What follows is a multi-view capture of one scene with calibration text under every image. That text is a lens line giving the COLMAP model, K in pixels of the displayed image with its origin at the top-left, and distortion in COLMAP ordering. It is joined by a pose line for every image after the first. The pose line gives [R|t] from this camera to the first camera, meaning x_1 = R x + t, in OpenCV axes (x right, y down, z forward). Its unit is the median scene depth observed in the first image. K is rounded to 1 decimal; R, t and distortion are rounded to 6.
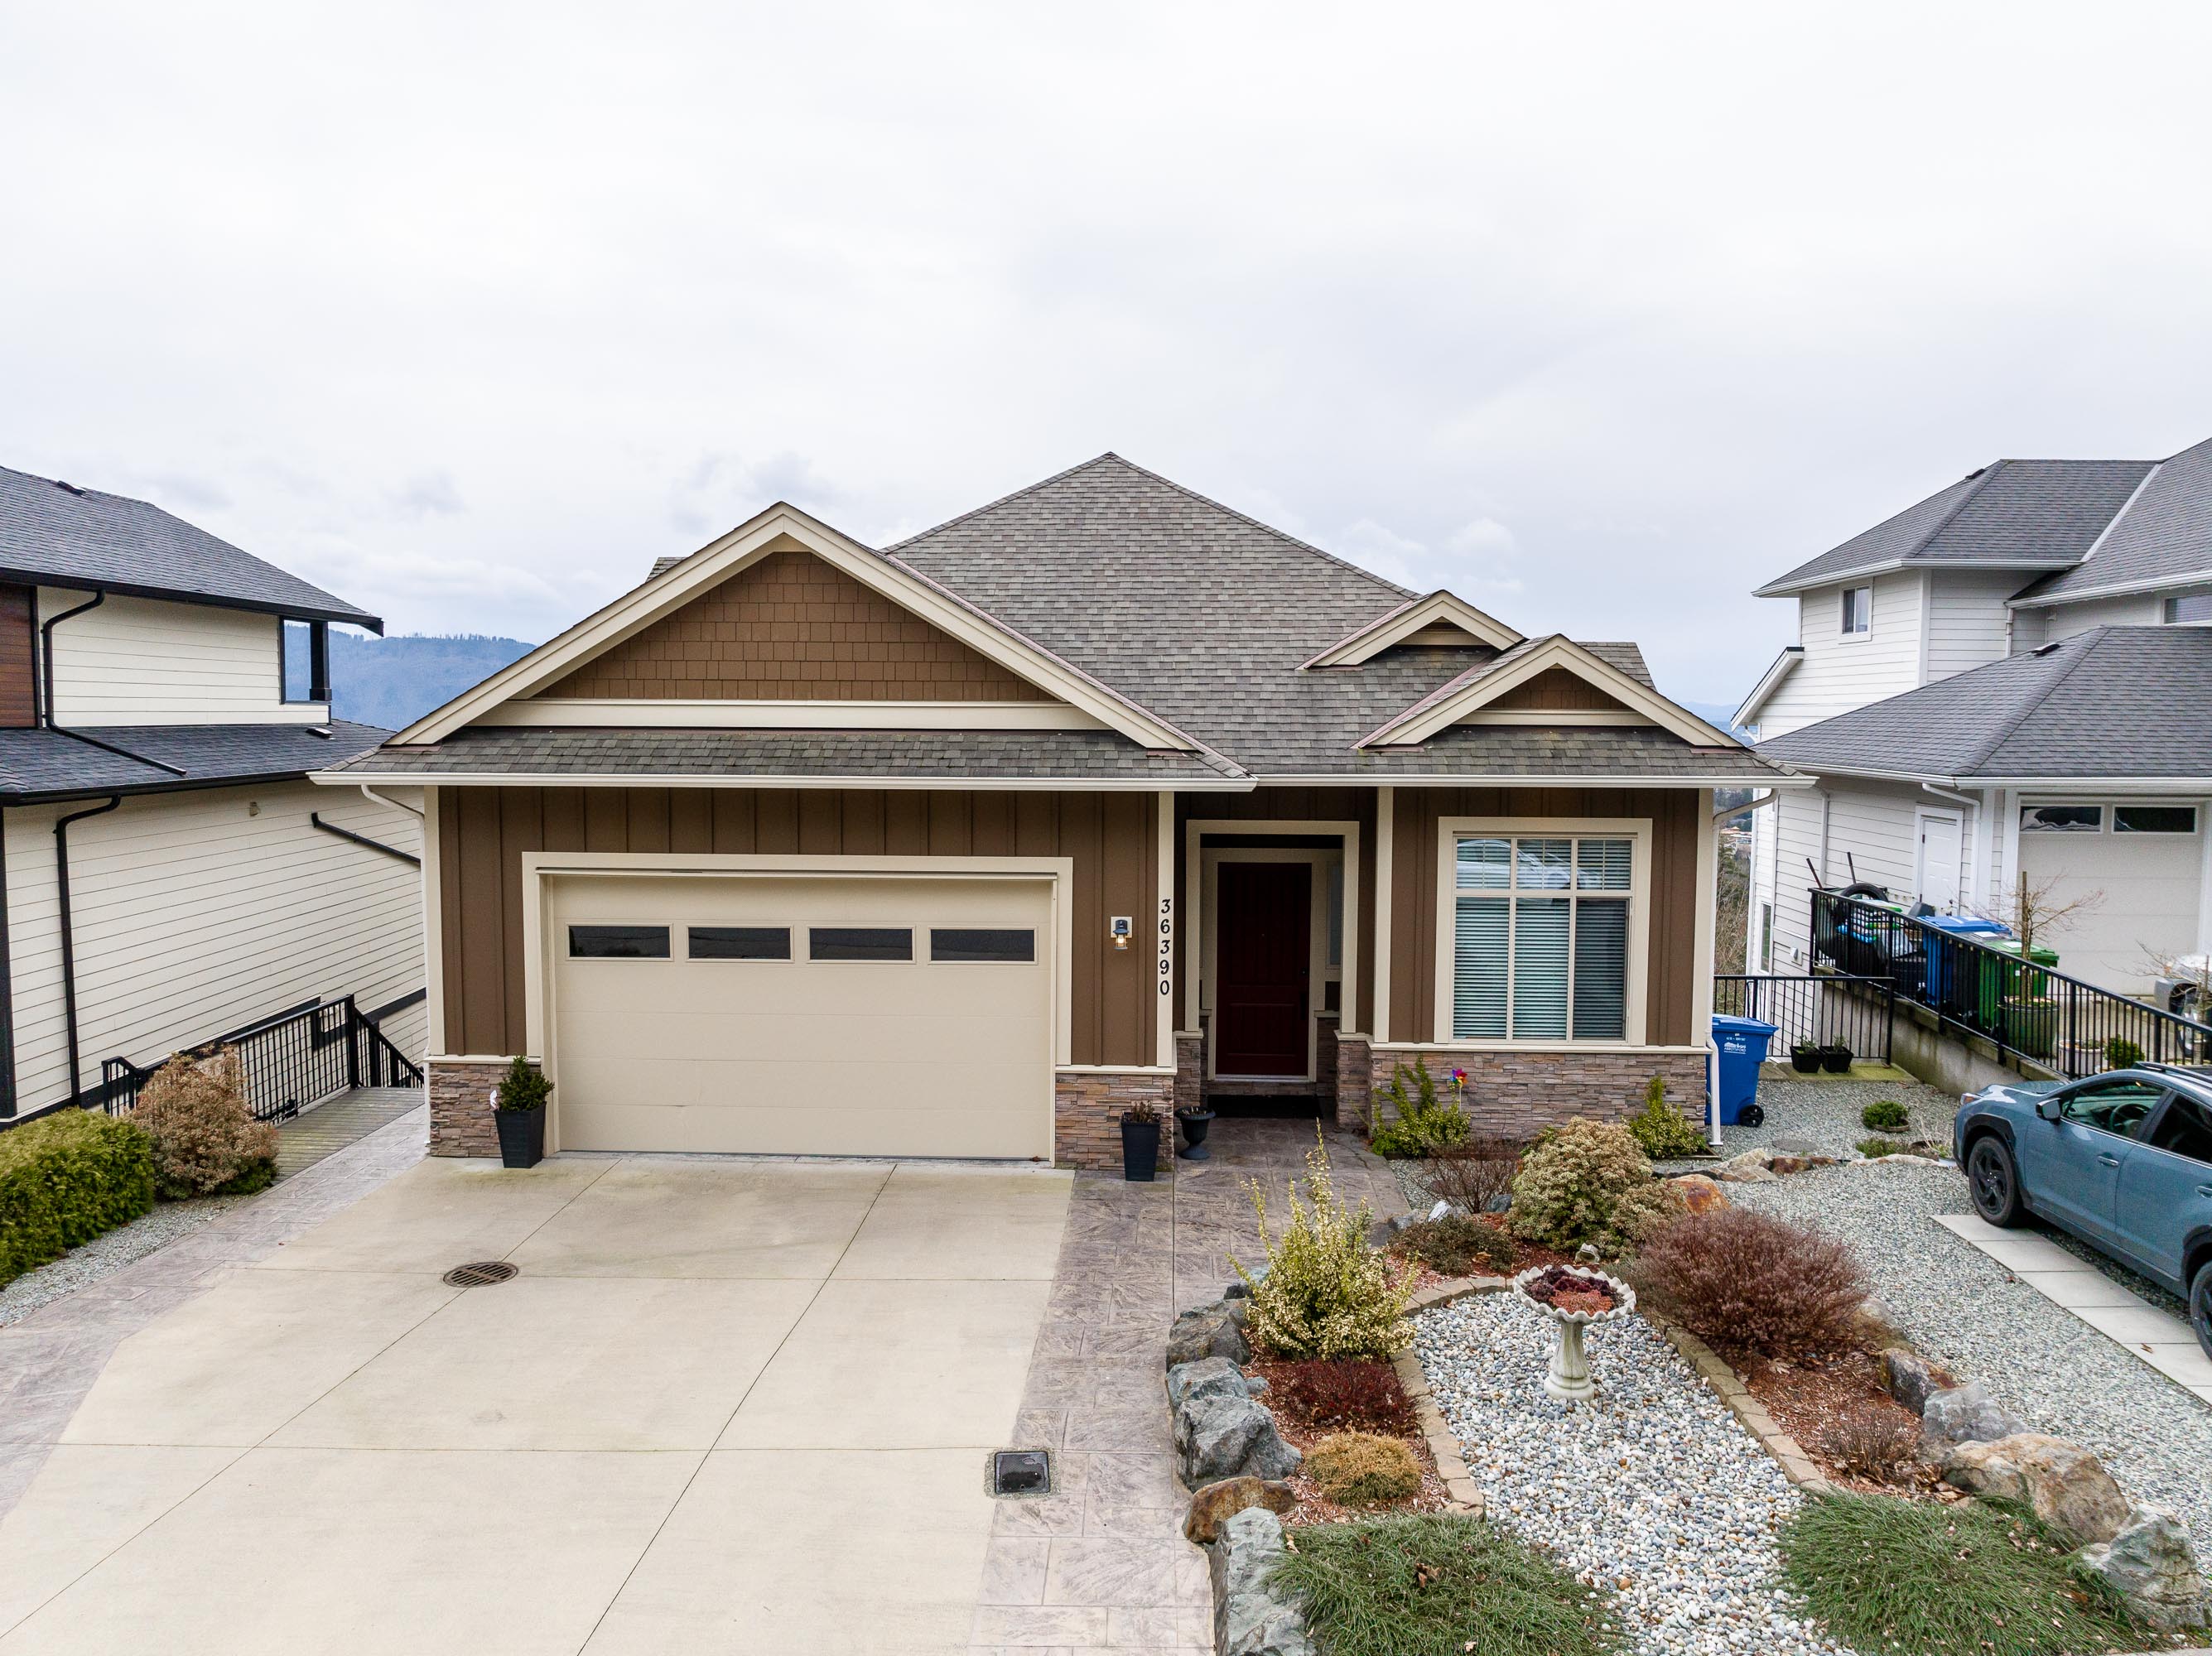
lens RADIAL K [[1538.9, 0, 1109.8], [0, 1538.9, 837.6], [0, 0, 1]] dist [-0.043453, -0.000237]
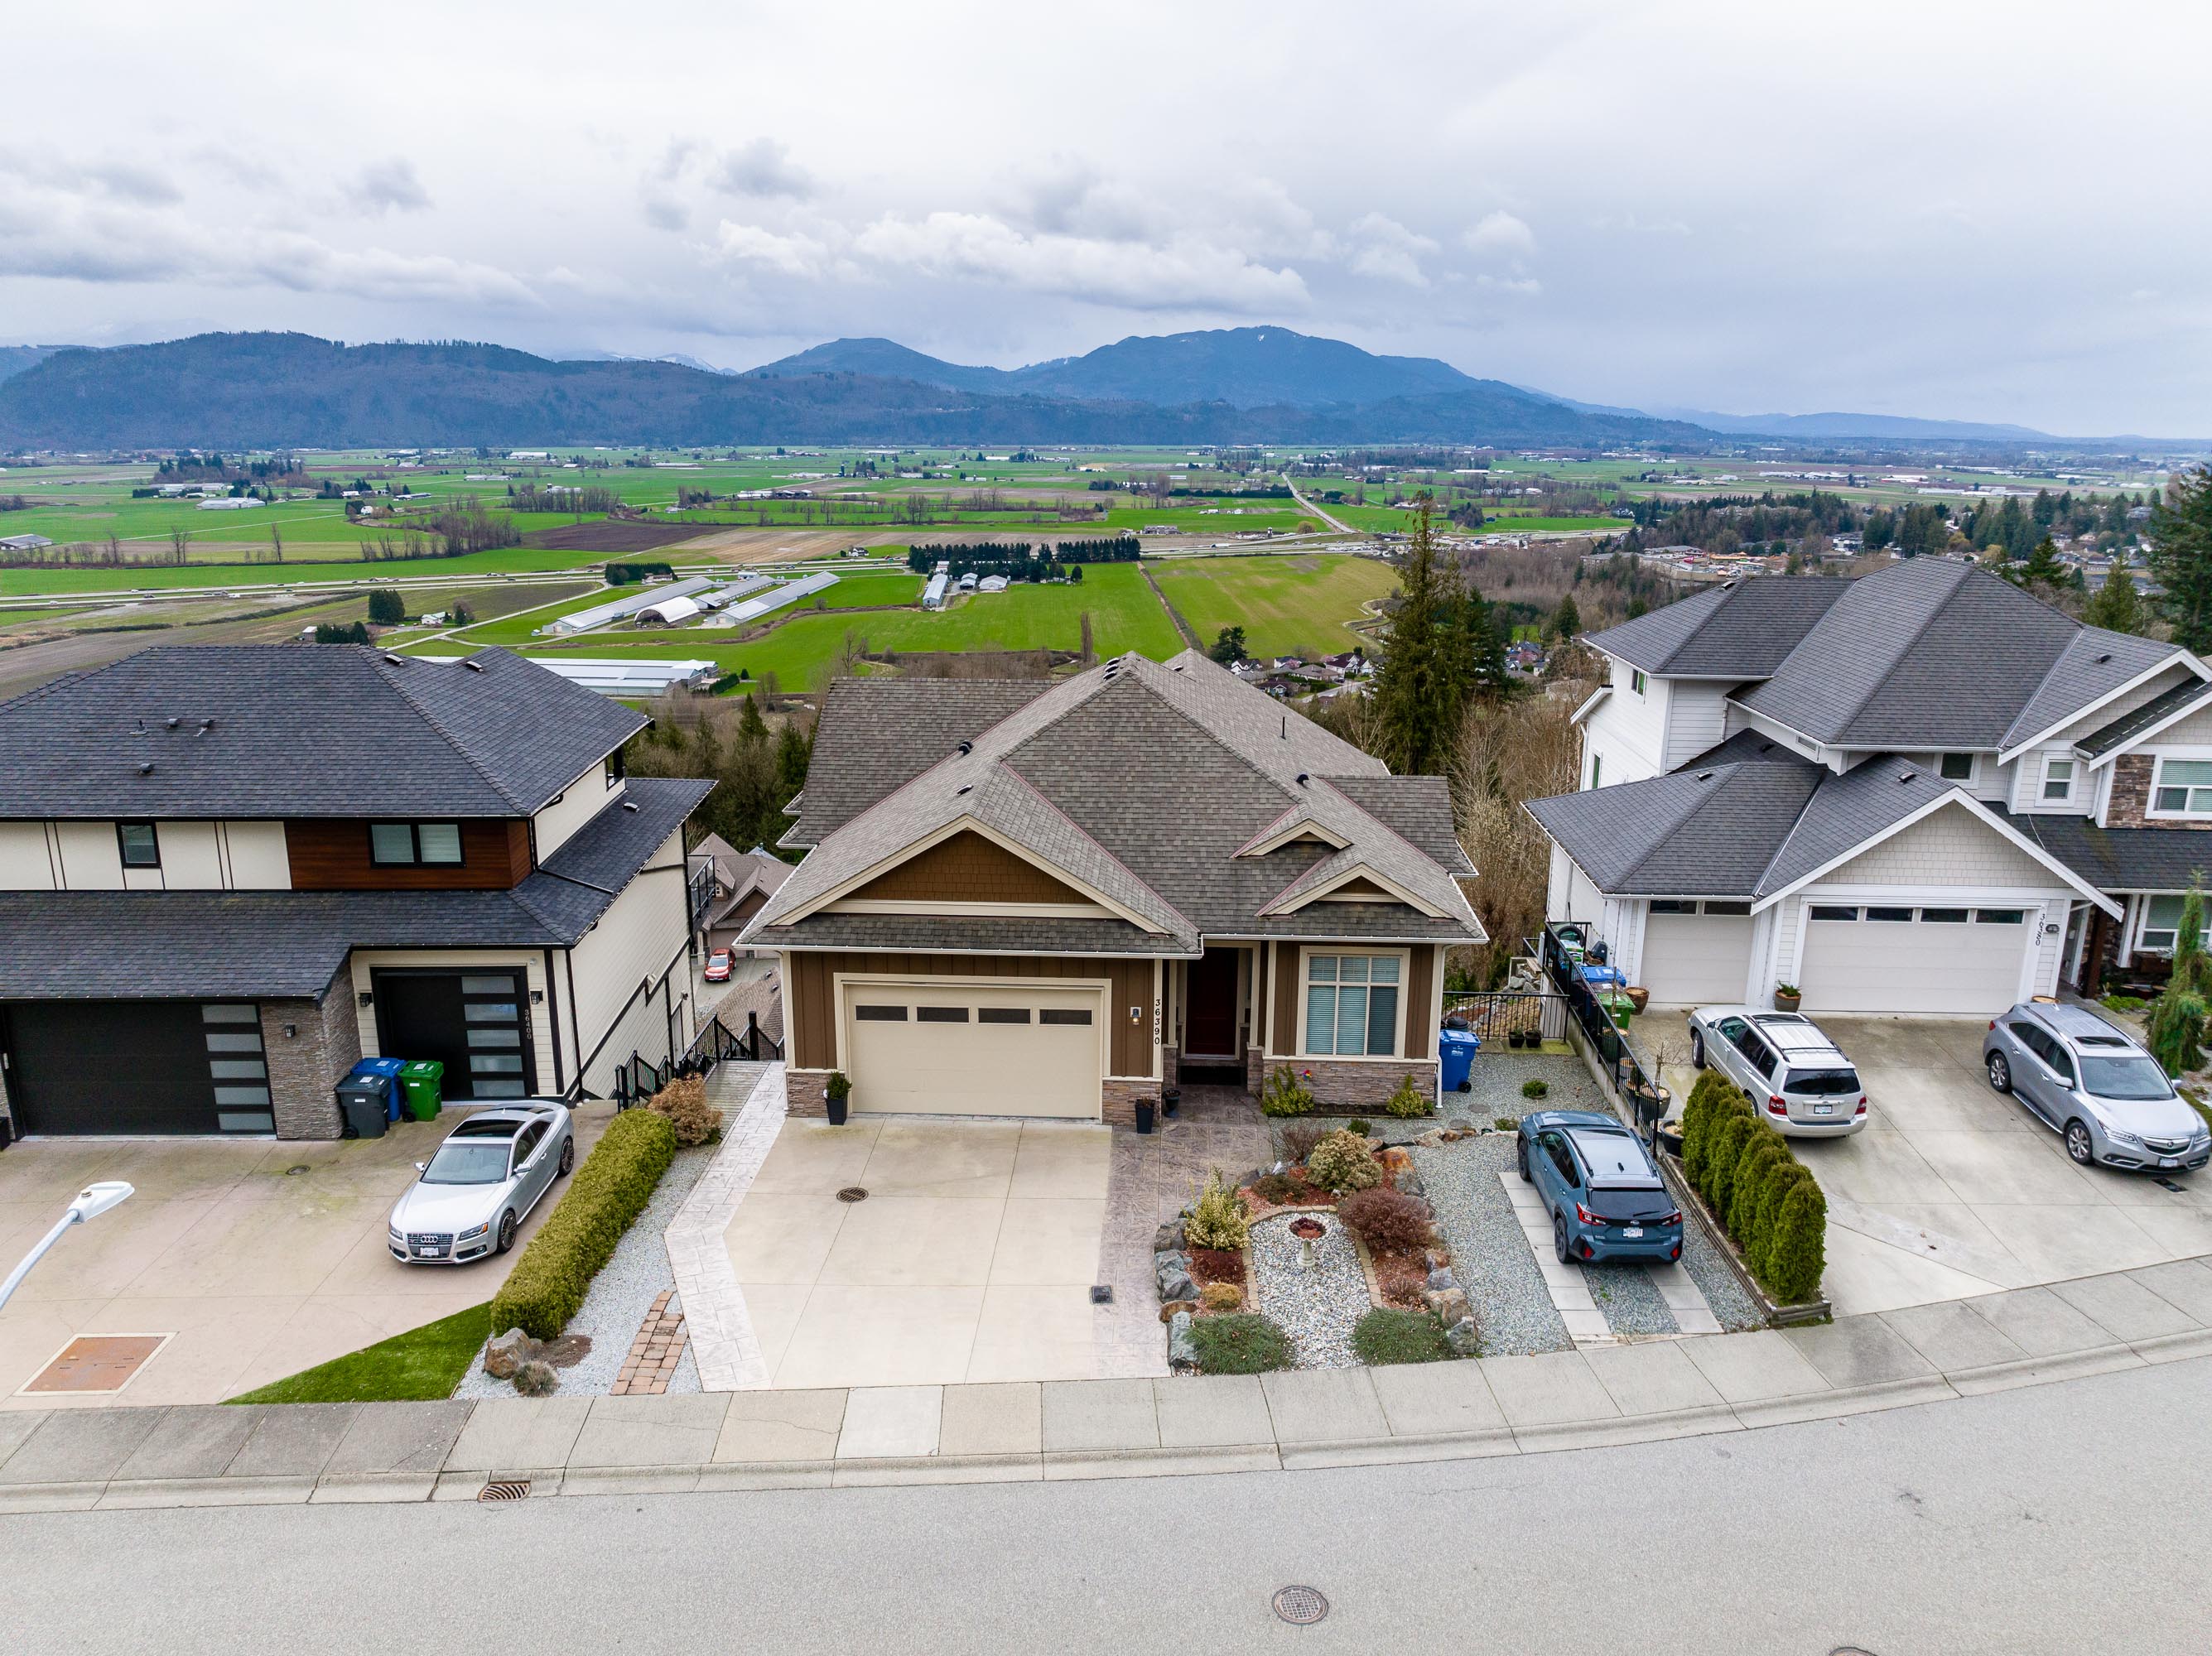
lens RADIAL K [[1552.3, 0, 1108.8], [0, 1552.3, 832.1], [0, 0, 1]] dist [-0.037734, 0.001140]
pose [[0.999993, 0.002823, -0.002357, -0.023674], [-0.002336, 0.982598, 0.185733, -0.552129], [0.002840, -0.185726, 0.982597, -0.952595]]
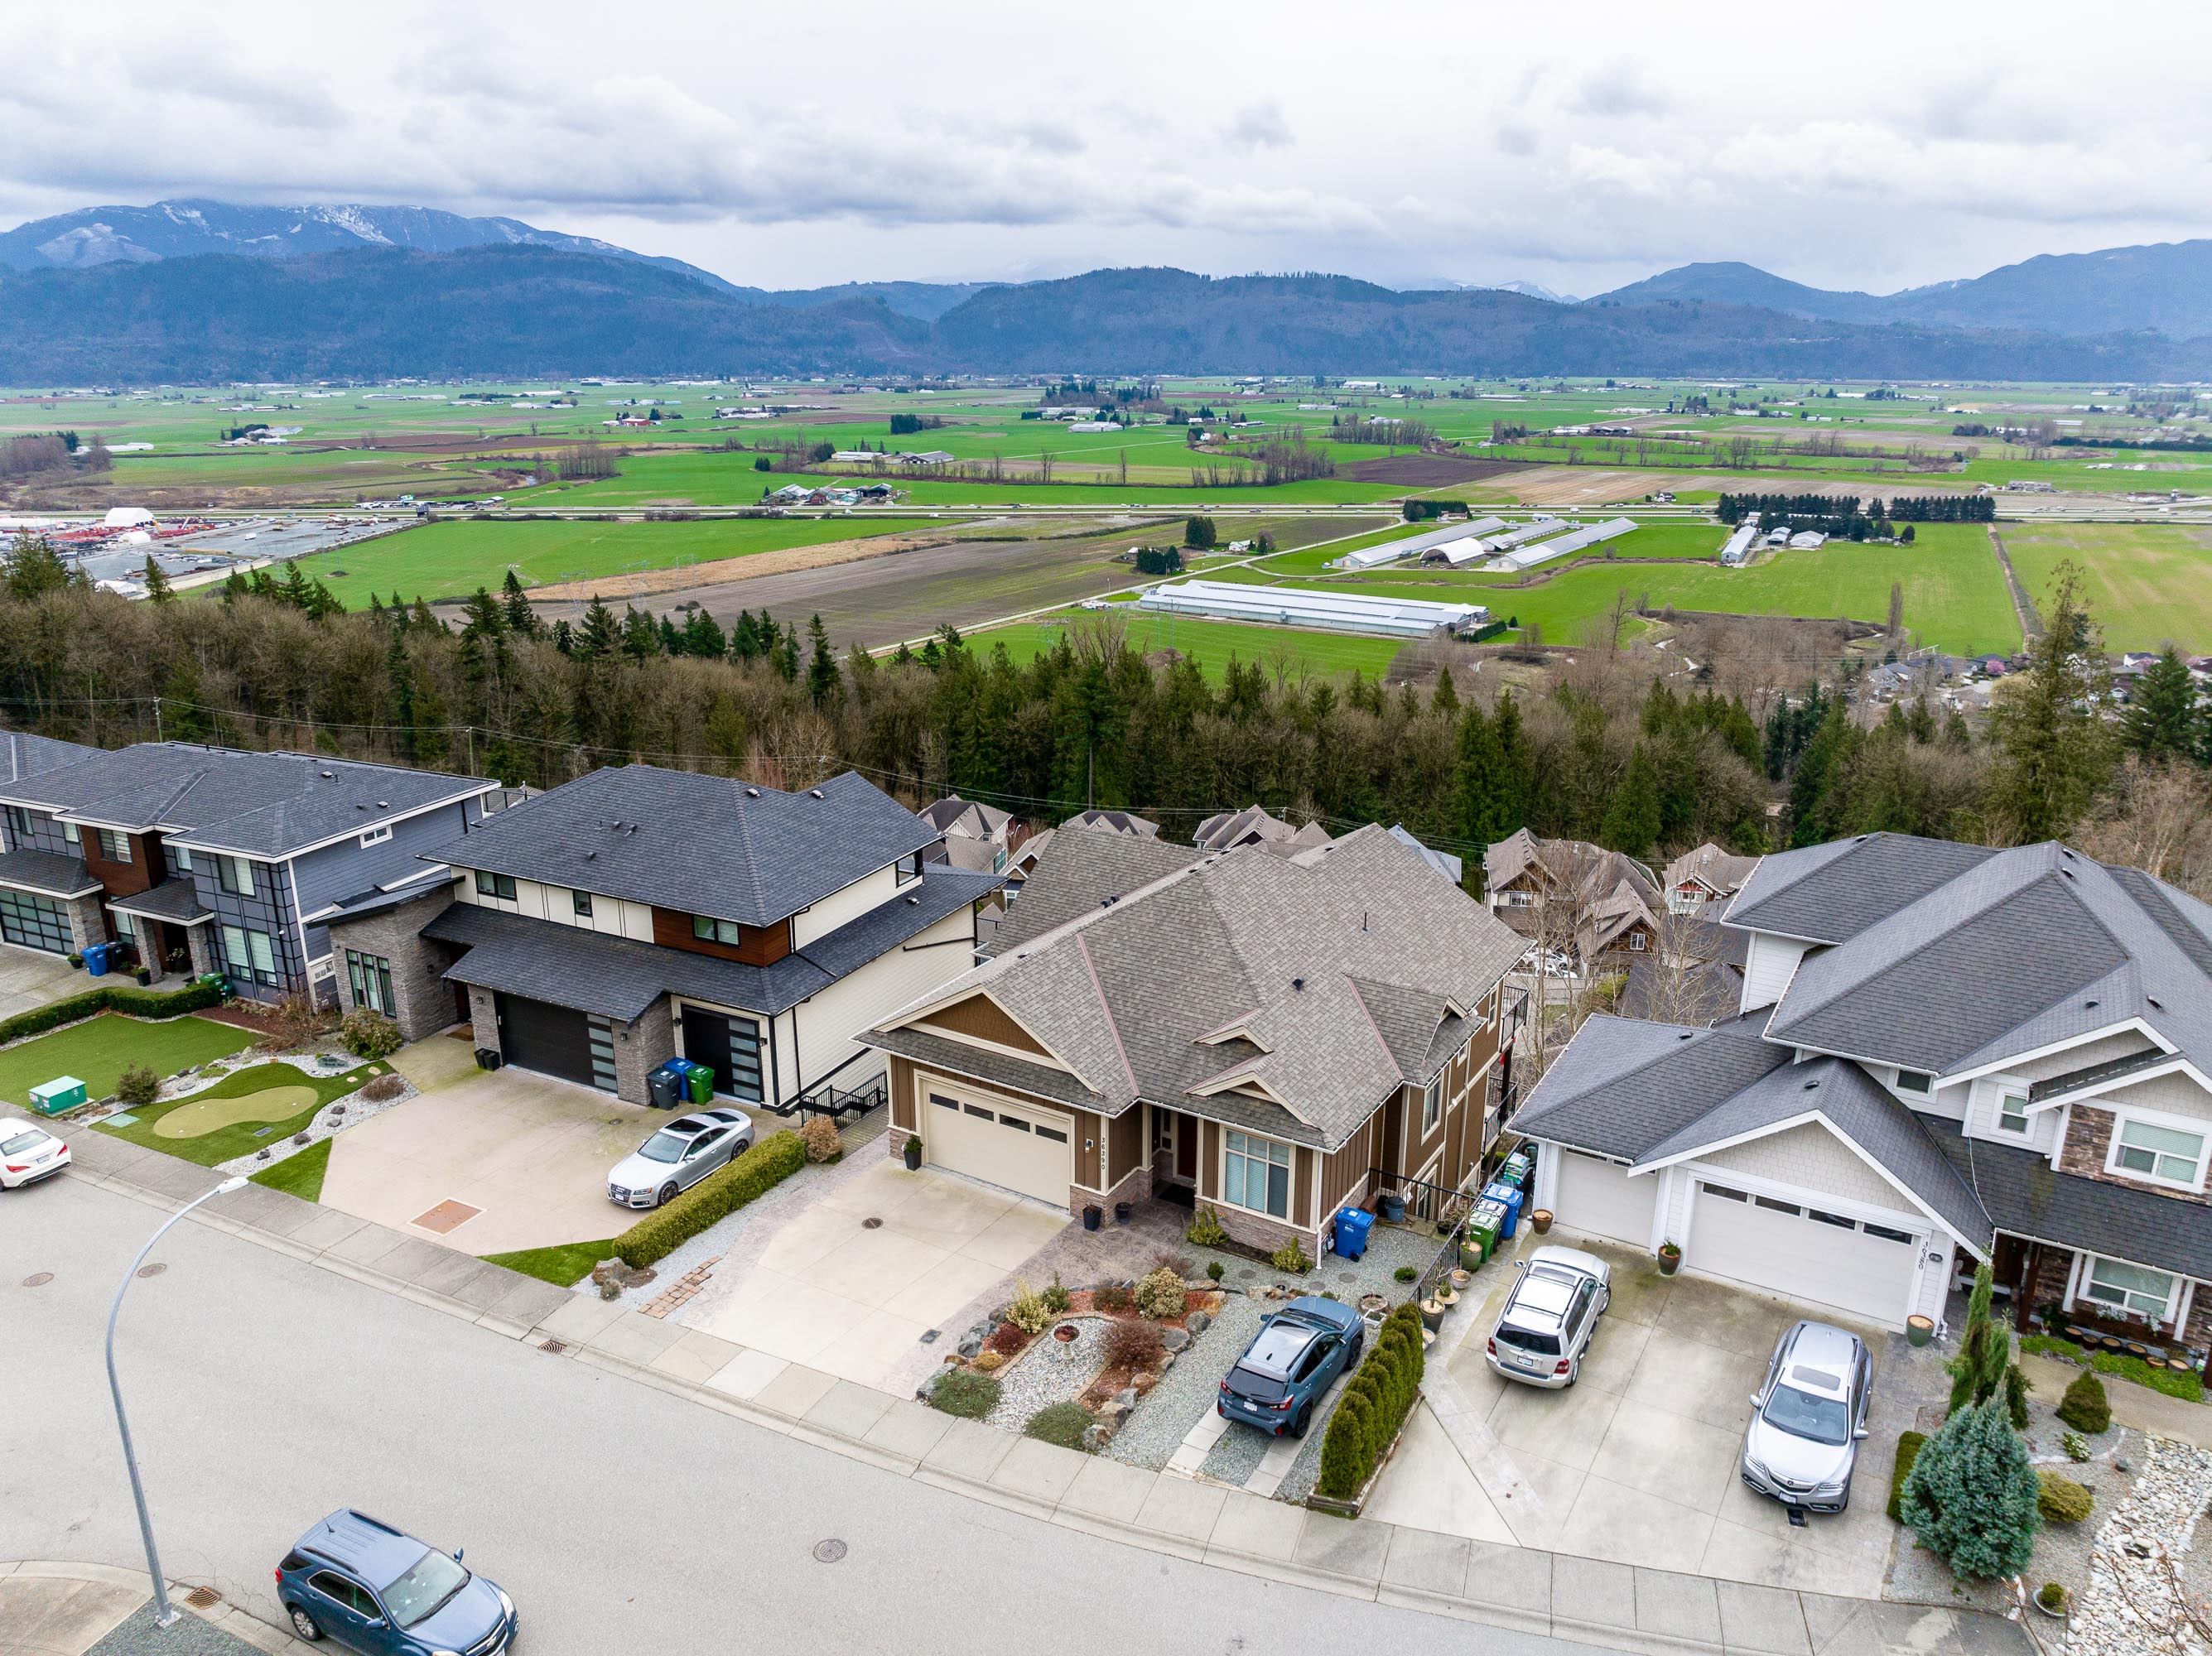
lens RADIAL K [[1550.3, 0, 1103.8], [0, 1550.3, 846.4], [0, 0, 1]] dist [-0.038787, 0.005378]
pose [[0.871069, 0.144231, -0.469506, 1.258688], [-0.028828, 0.969277, 0.244276, -1.137674], [0.490314, -0.199246, 0.848465, -1.234066]]
